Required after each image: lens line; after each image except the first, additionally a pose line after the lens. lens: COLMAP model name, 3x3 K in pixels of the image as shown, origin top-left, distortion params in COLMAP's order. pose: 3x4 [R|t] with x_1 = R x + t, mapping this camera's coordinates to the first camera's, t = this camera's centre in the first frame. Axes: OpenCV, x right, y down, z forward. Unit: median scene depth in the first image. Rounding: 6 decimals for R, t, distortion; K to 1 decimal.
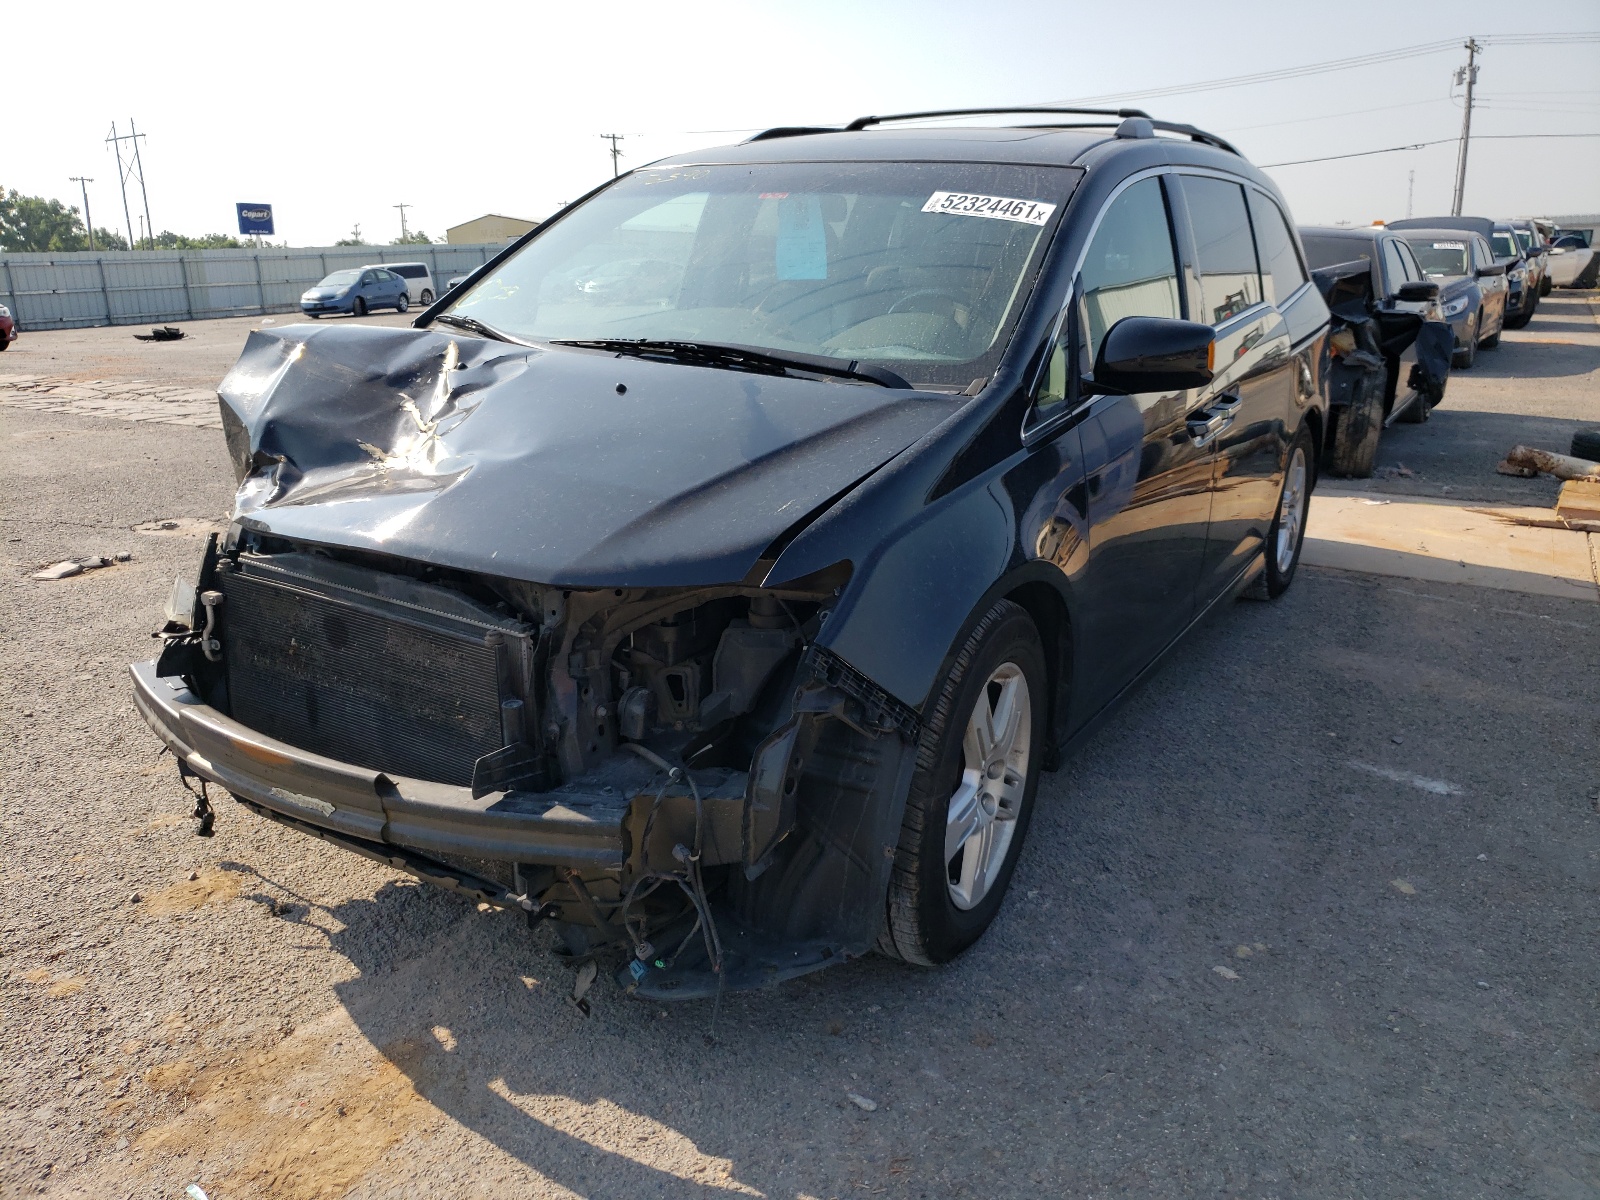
lens RADIAL K [[1220.5, 0, 798.6], [0, 1220.5, 605.7], [0, 0, 1]] dist [-0.001604, 0.005024]
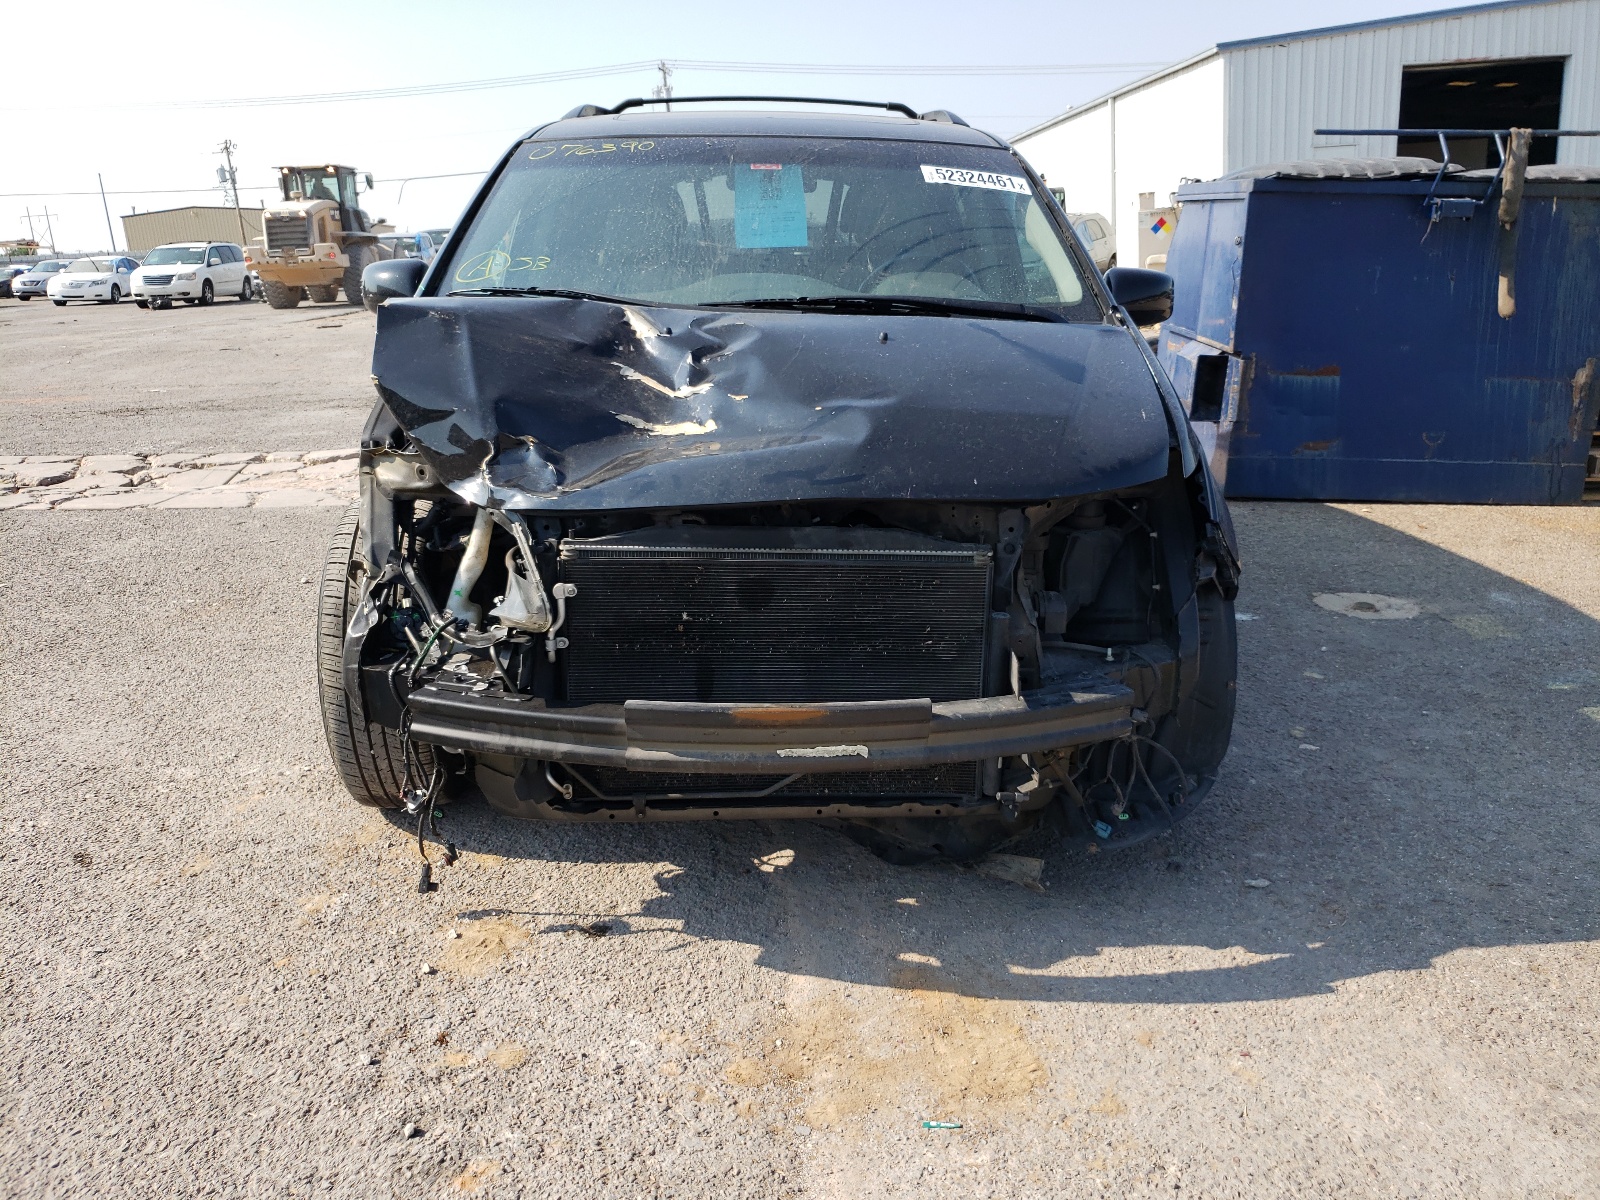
lens RADIAL K [[1220.5, 0, 797.2], [0, 1220.5, 595.0], [0, 0, 1]] dist [-0.001604, 0.005024]
pose [[0.837103, -0.162460, 0.522366, -0.930635], [0.167876, 0.985100, 0.037349, -0.008985], [-0.520651, 0.056427, 0.851903, 0.161113]]
